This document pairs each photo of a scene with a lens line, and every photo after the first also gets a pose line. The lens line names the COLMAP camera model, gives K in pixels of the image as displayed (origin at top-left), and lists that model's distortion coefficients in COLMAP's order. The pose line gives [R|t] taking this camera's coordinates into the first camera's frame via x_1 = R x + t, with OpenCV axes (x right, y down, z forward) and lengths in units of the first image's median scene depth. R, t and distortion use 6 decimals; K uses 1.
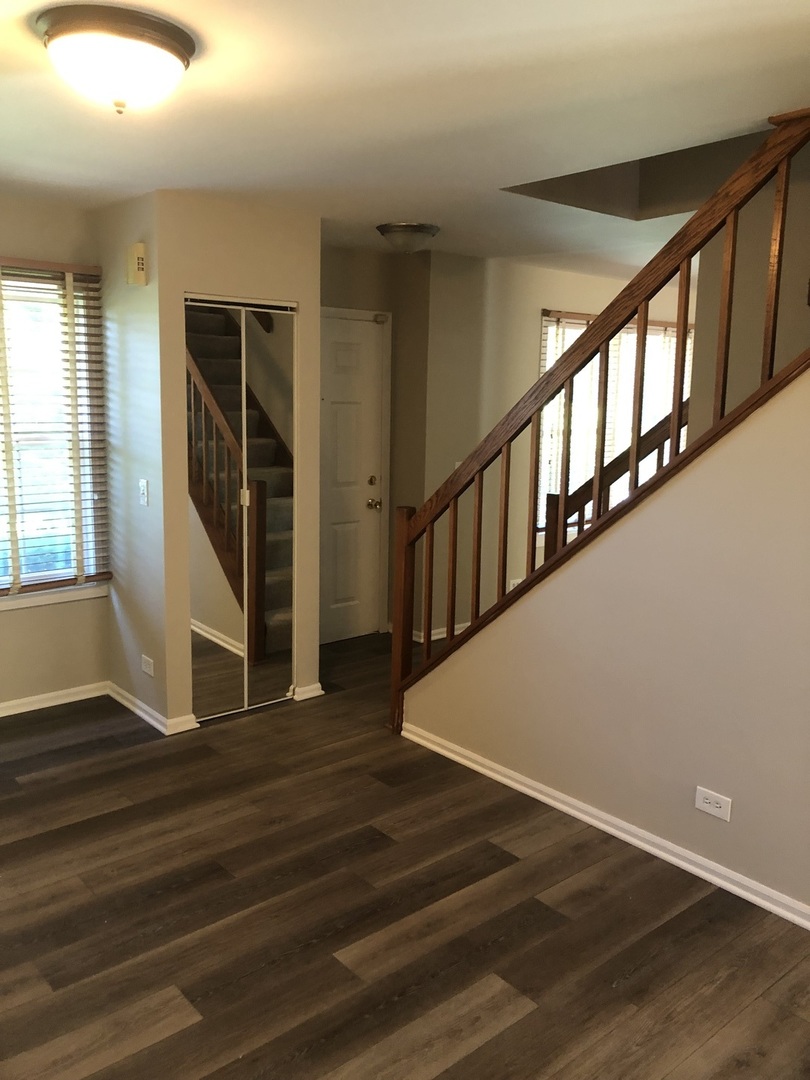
lens RADIAL K [[889.4, 0, 404.7], [0, 889.4, 538.8], [0, 0, 1]] dist [0.016927, -0.017408]
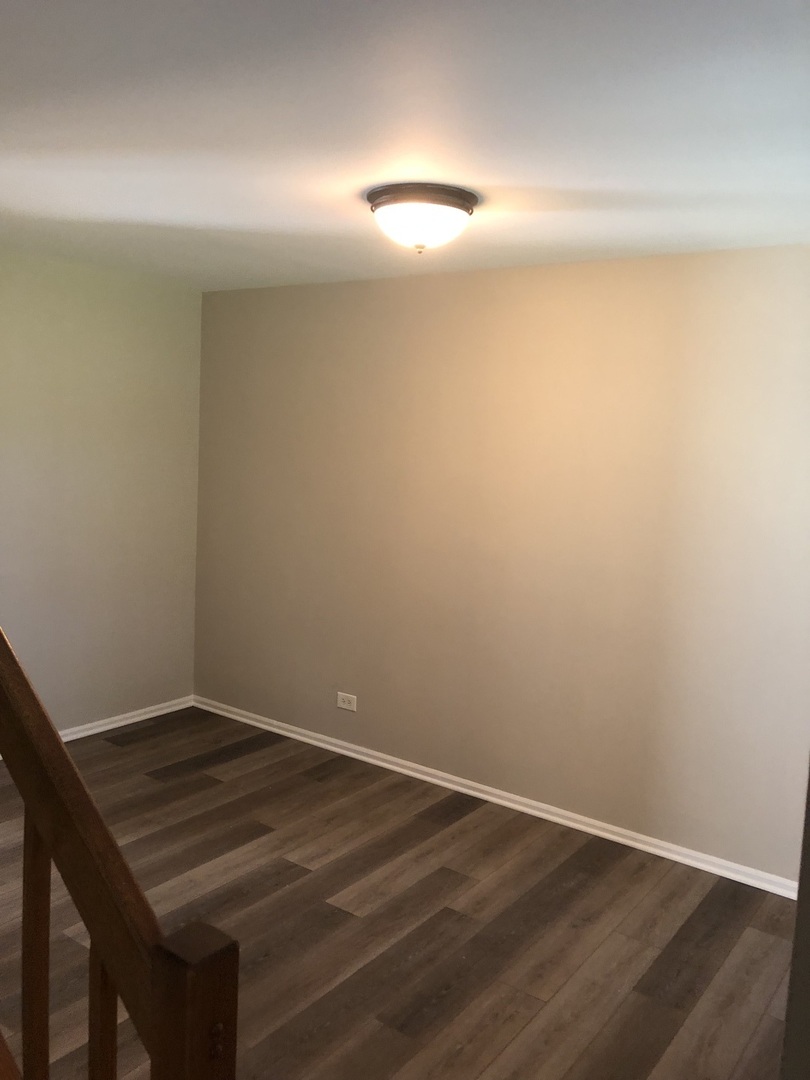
lens RADIAL K [[889.4, 0, 405.1], [0, 889.4, 539.9], [0, 0, 1]] dist [0.016927, -0.017408]
pose [[-0.969079, -0.042691, -0.243028, 0.011123], [-0.105970, 0.961471, 0.253661, -0.292409], [0.222835, 0.271571, -0.936266, 1.737529]]
